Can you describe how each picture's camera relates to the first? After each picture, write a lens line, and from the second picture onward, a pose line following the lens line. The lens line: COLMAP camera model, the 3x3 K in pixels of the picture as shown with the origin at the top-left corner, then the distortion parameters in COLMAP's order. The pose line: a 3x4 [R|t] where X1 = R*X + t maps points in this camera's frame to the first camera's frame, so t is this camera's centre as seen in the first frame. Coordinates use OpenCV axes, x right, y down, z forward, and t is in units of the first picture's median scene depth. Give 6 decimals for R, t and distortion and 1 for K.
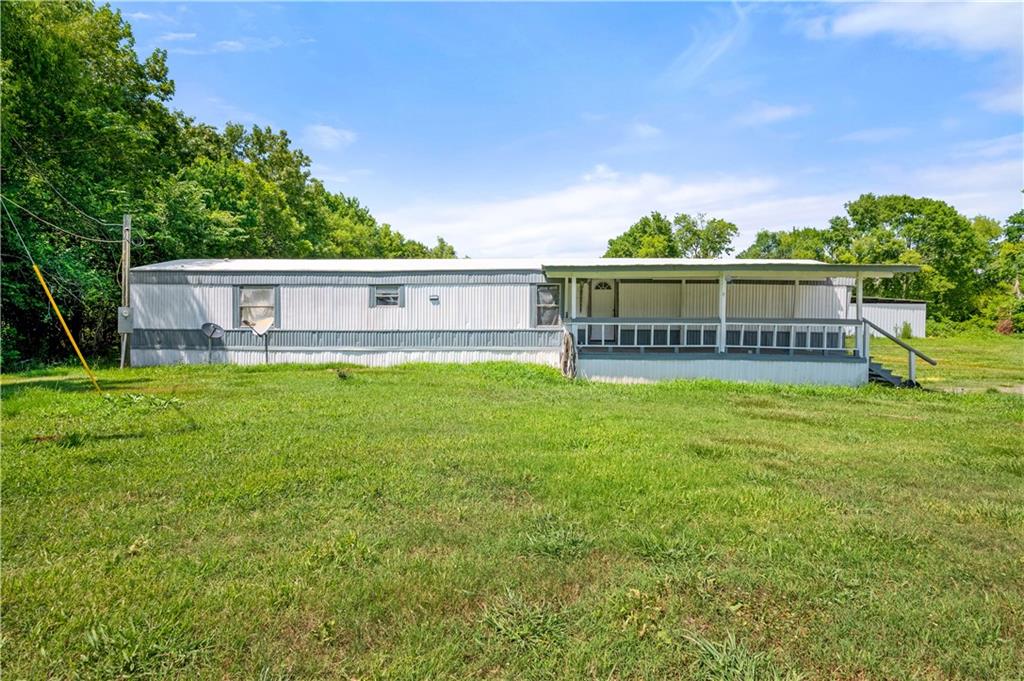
lens RADIAL K [[491.0, 0, 512.0], [0, 491.0, 340.5], [0, 0, 1]] dist [-0.002717, -0.000428]
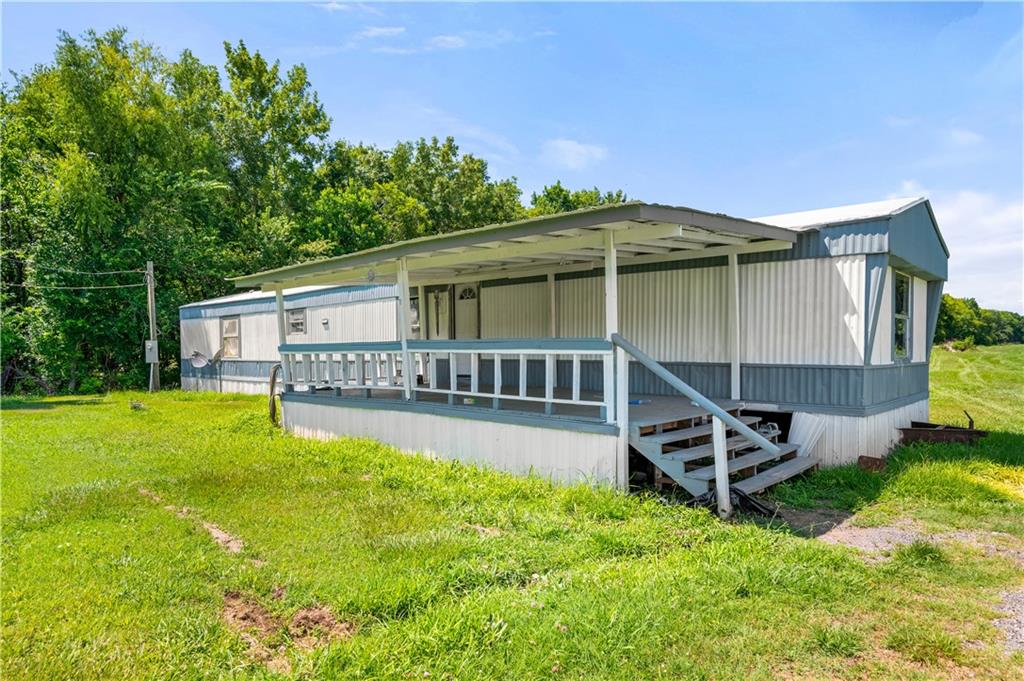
lens RADIAL K [[642.5, 0, 511.9], [0, 642.5, 364.9], [0, 0, 1]] dist [0.001110, 0.000186]
pose [[0.754139, 0.005486, -0.656692, 0.797456], [-0.012042, 0.999912, -0.005476, -0.011392], [0.656604, 0.012037, 0.754139, 0.386656]]
